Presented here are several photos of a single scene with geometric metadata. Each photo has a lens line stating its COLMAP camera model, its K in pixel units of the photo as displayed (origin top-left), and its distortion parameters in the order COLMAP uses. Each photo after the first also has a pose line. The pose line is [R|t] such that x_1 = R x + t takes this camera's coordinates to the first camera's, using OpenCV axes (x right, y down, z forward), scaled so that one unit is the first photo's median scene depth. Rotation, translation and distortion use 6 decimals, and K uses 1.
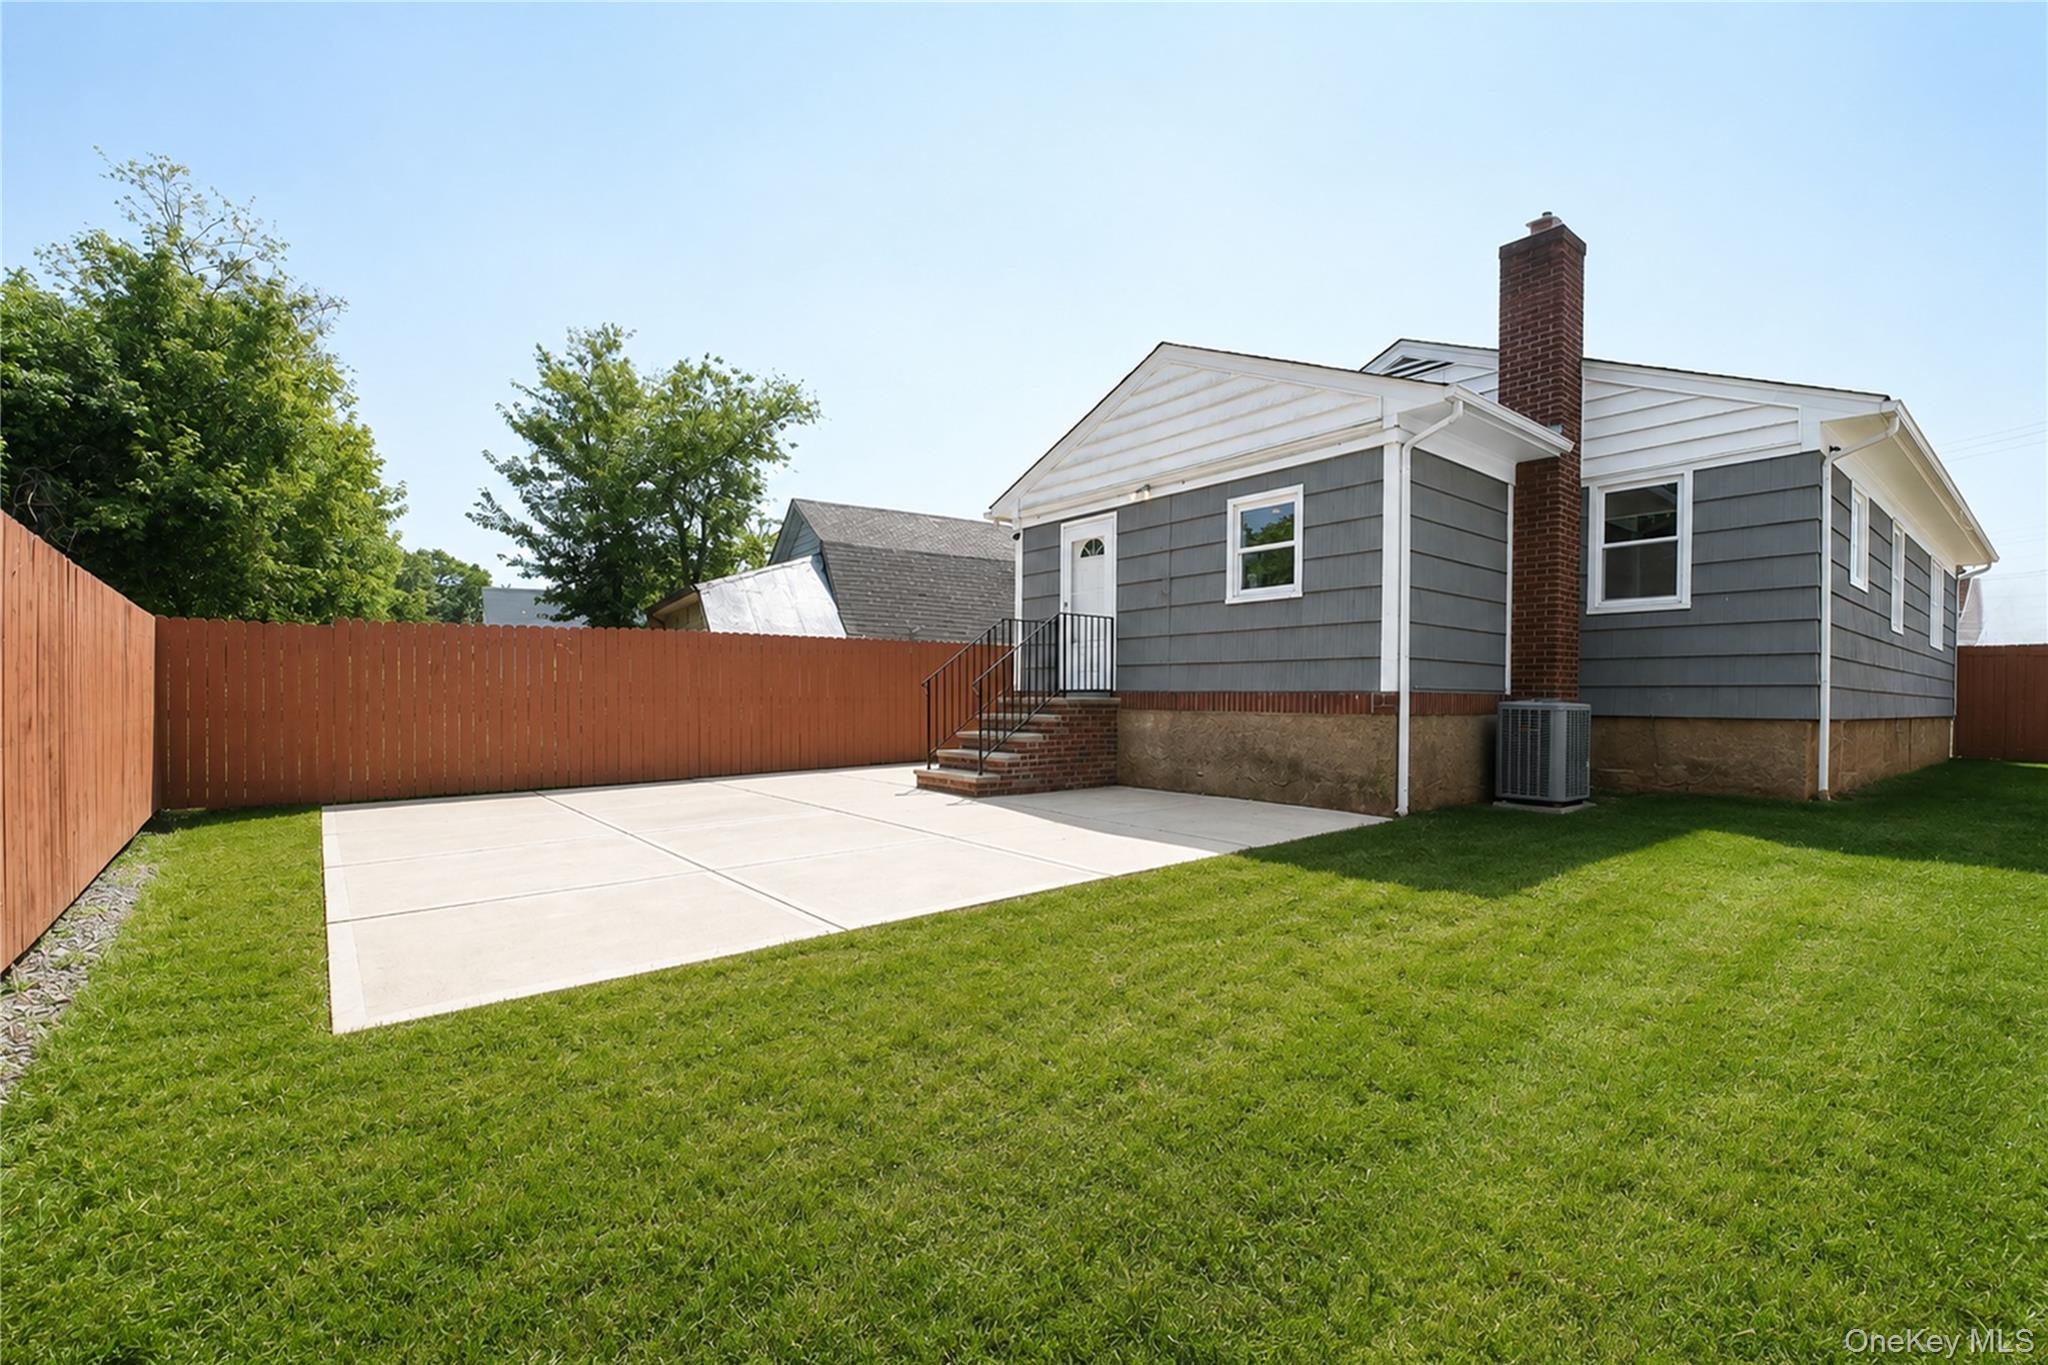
lens RADIAL K [[874.5, 0, 1024.0], [0, 874.5, 682.5], [0, 0, 1]] dist [-0.055852, 0.000142]
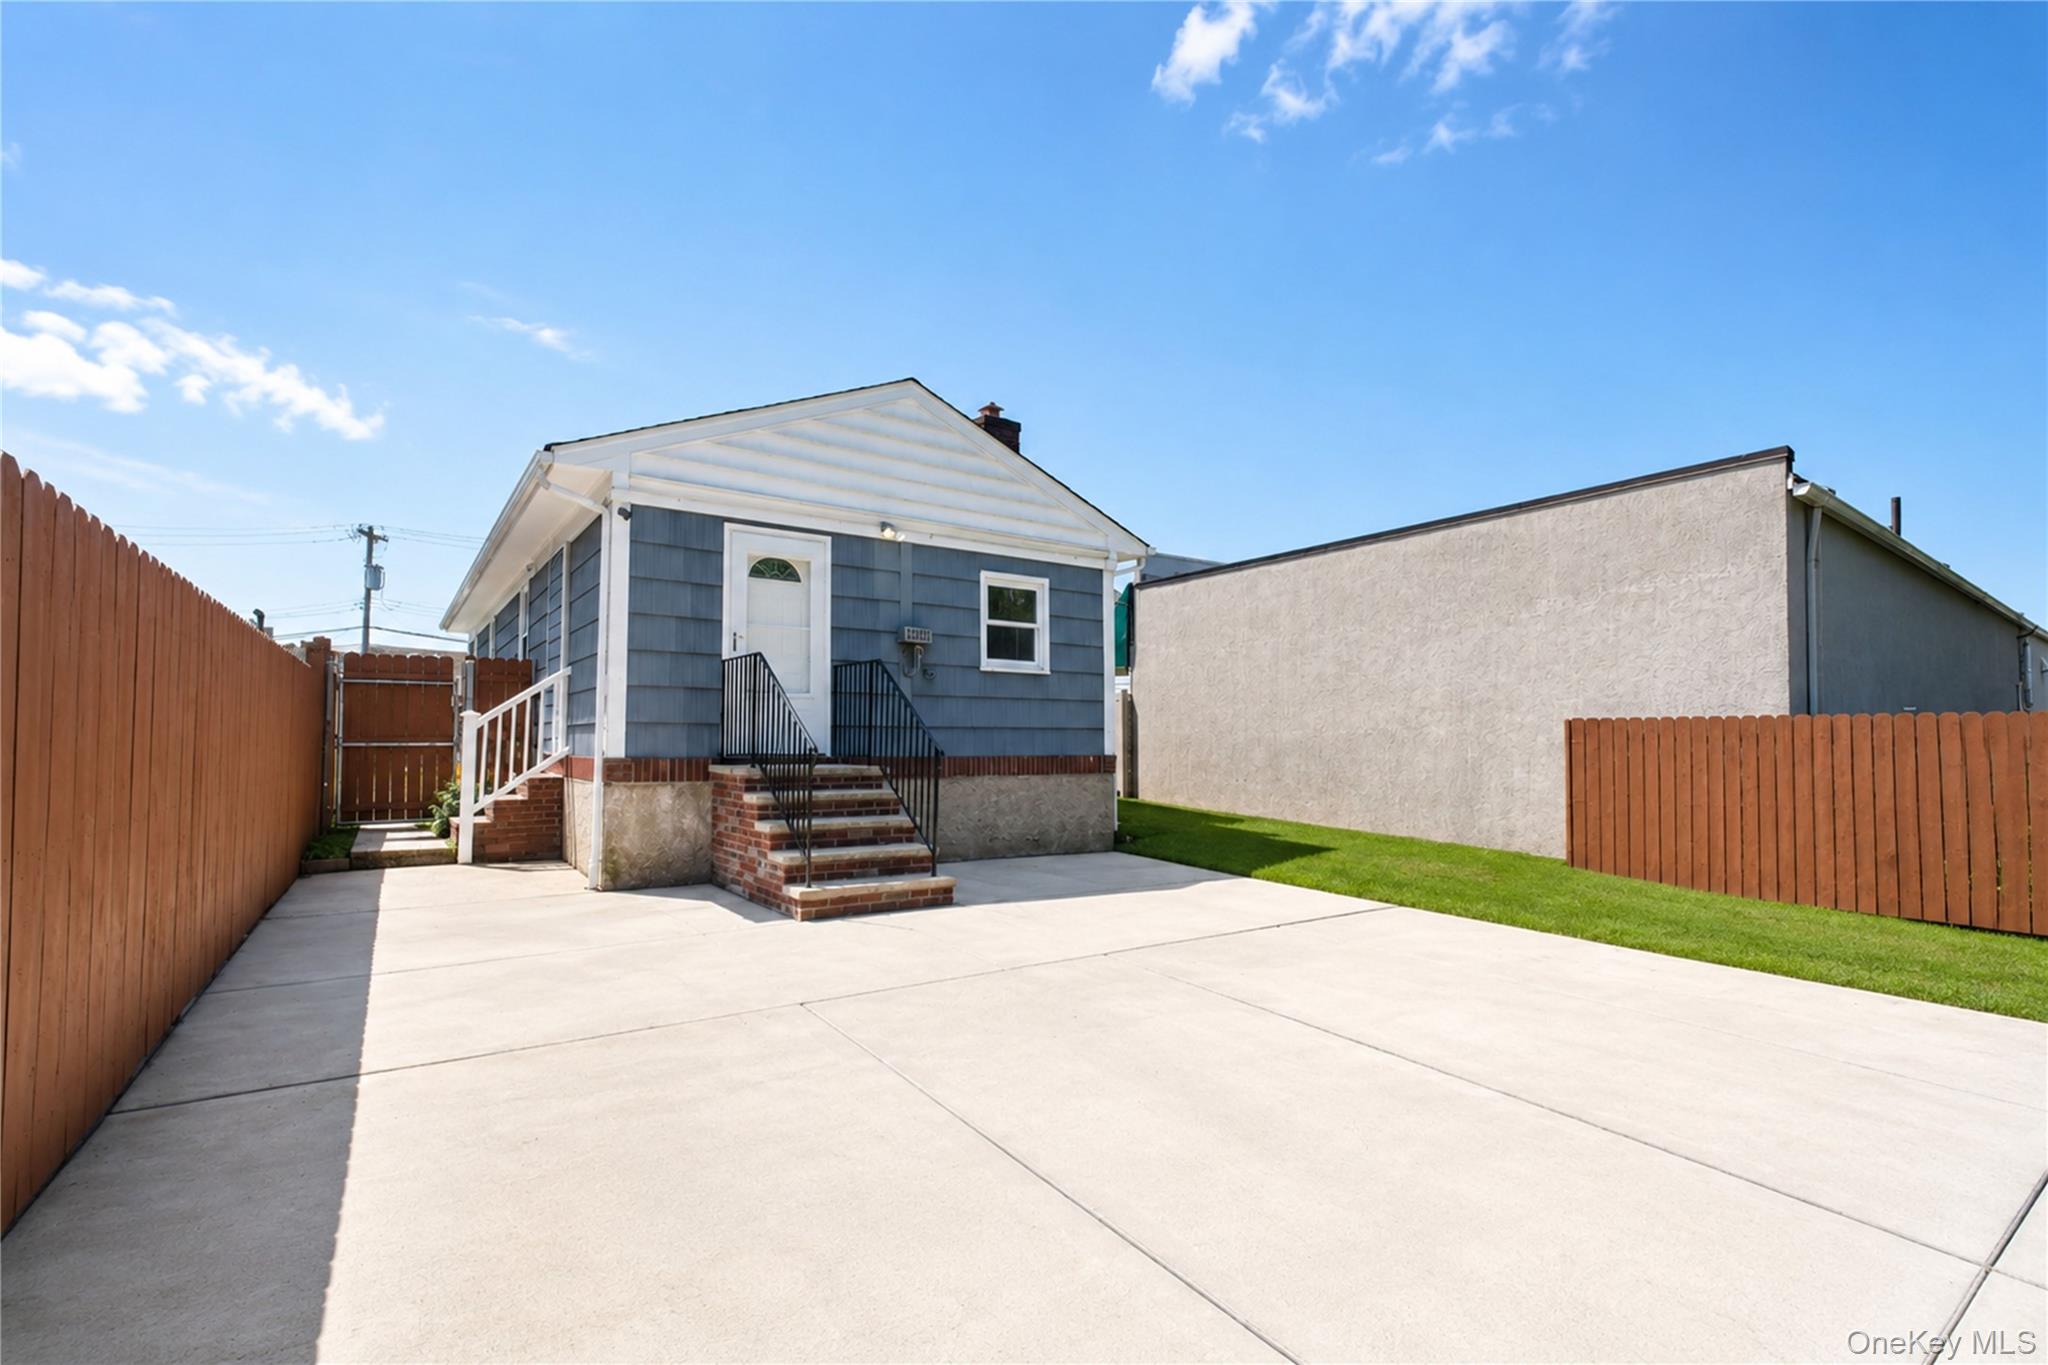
lens RADIAL K [[874.5, 0, 1024.0], [0, 874.5, 682.5], [0, 0, 1]] dist [-0.055852, 0.000142]
pose [[0.083237, 0.074374, 0.993751, -0.712164], [-0.001586, 0.997220, -0.074501, -0.000394], [-0.996529, 0.004625, 0.083124, 0.791969]]
